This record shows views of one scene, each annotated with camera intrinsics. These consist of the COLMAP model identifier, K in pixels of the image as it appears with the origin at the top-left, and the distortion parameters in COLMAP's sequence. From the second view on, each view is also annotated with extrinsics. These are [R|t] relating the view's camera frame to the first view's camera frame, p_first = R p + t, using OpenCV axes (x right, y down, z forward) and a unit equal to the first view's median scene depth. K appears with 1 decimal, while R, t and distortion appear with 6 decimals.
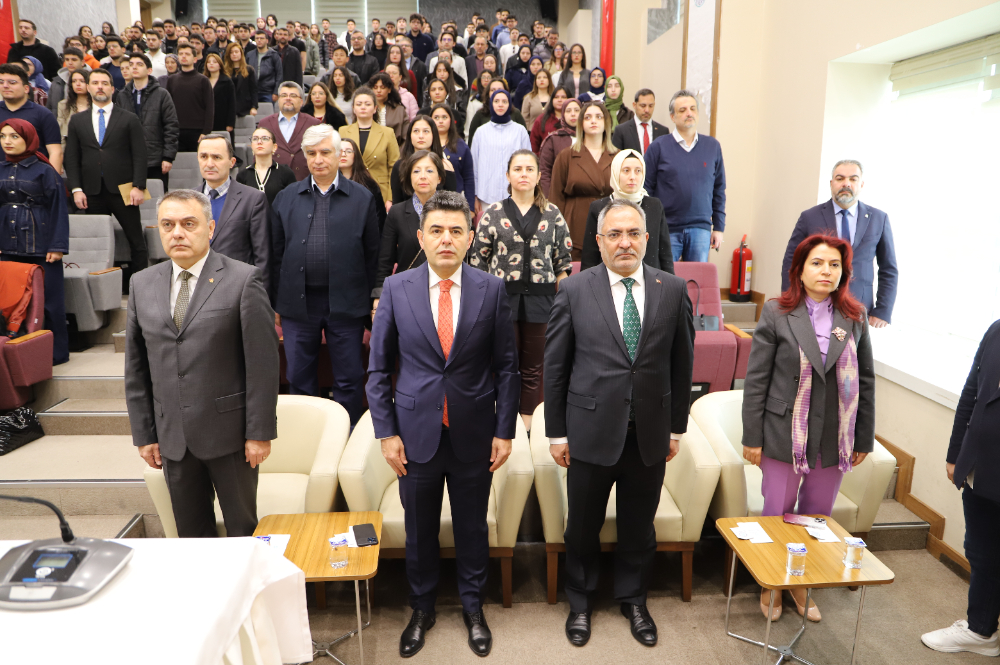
lens RADIAL K [[702.8, 0, 497.7], [0, 702.8, 340.6], [0, 0, 1]] dist [-0.121264, 0.096283]
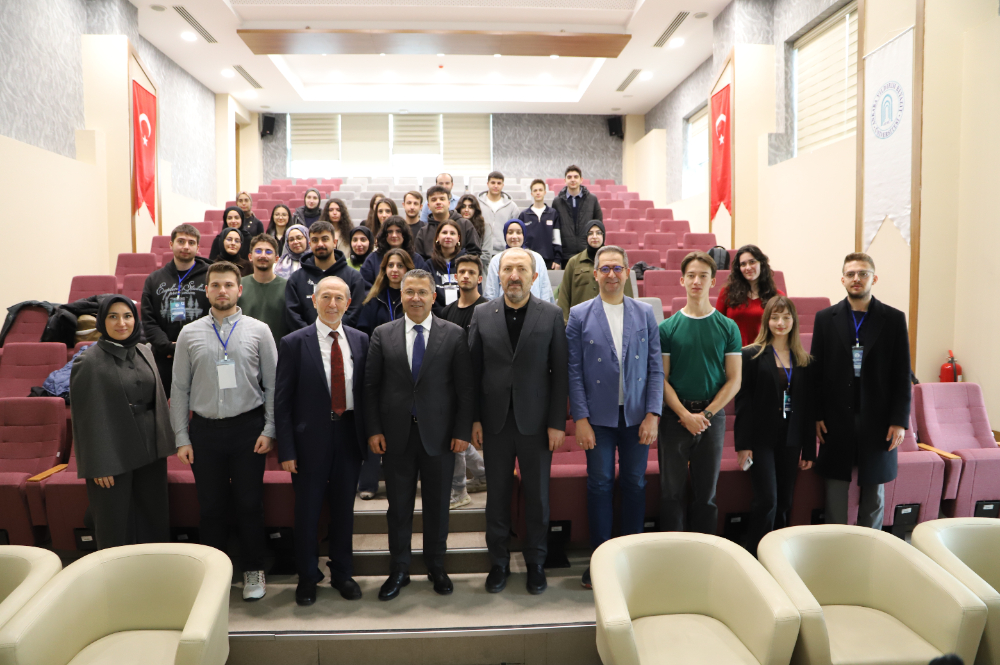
lens RADIAL K [[702.8, 0, 494.3], [0, 702.8, 336.4], [0, 0, 1]] dist [-0.121264, 0.096283]
pose [[0.999858, -0.012619, 0.011131, -0.253308], [0.014126, 0.988928, -0.147724, -0.024896], [-0.009144, 0.147860, 0.988966, -0.003575]]
